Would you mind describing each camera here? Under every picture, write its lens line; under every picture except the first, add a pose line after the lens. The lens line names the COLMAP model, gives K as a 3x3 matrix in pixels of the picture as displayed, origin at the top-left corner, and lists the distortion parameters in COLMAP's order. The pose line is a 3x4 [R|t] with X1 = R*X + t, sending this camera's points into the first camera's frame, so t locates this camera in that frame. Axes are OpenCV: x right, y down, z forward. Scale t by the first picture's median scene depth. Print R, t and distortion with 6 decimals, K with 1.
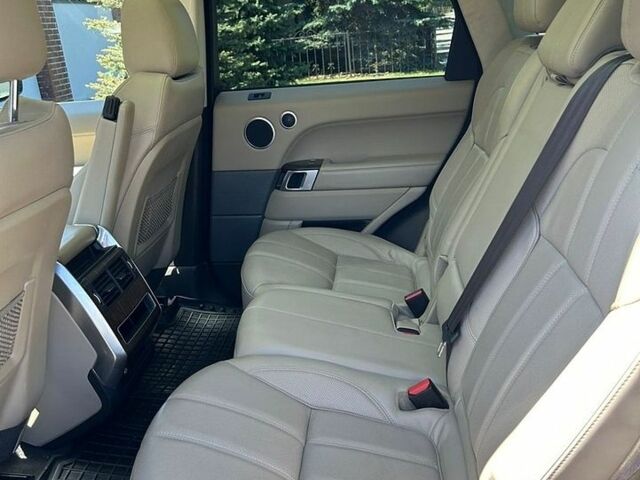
lens RADIAL K [[643.4, 0, 320.0], [0, 643.4, 240.0], [0, 0, 1]] dist [0.071628, -0.126418]
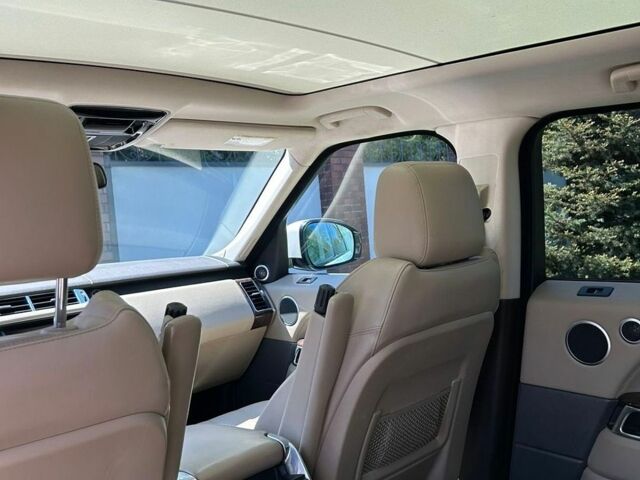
lens RADIAL K [[643.4, 0, 320.0], [0, 643.4, 240.0], [0, 0, 1]] dist [0.071628, -0.126418]
pose [[0.771501, 0.054394, -0.633898, 0.123746], [-0.200008, 0.966562, -0.160485, -0.102841], [0.603972, 0.250599, 0.756583, 0.264084]]
